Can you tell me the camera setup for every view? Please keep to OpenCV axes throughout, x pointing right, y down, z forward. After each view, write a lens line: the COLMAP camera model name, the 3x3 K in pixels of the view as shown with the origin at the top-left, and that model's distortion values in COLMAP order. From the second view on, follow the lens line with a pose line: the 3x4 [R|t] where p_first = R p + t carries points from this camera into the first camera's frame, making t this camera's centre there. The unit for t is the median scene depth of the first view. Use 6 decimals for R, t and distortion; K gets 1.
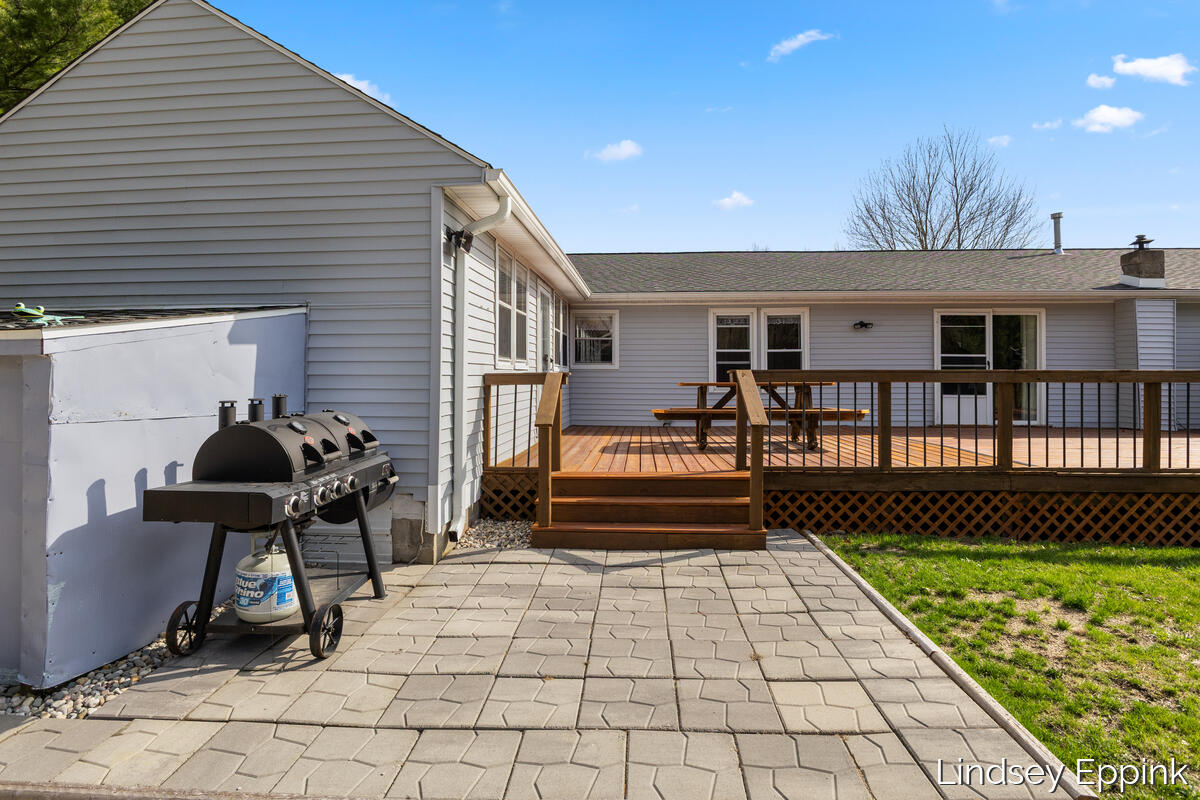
lens RADIAL K [[648.6, 0, 609.7], [0, 648.6, 371.1], [0, 0, 1]] dist [-0.016053, -0.000640]
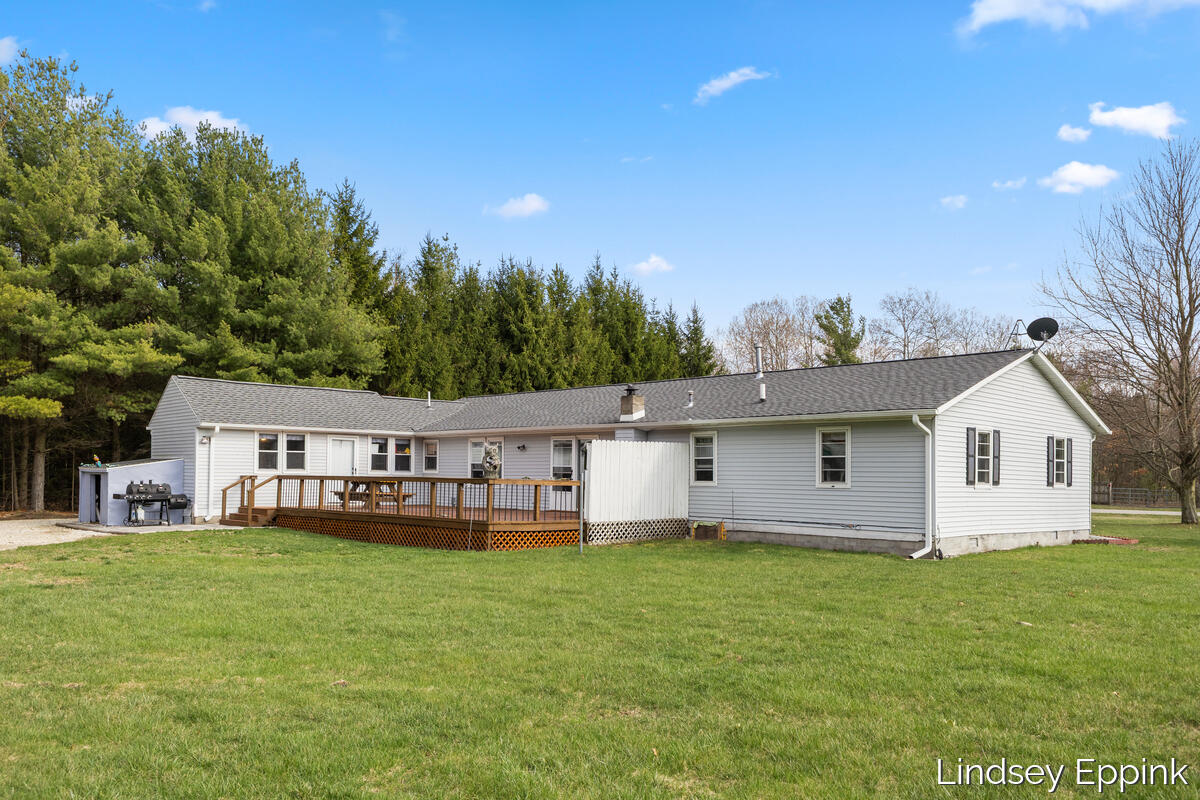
lens RADIAL K [[967.7, 0, 602.9], [0, 967.7, 407.7], [0, 0, 1]] dist [0.083528, 0.003919]
pose [[0.732411, -0.041892, -0.679573, 1.187419], [-0.005304, 0.997724, -0.067220, -0.004761], [0.680843, 0.052837, 0.730521, -0.348501]]
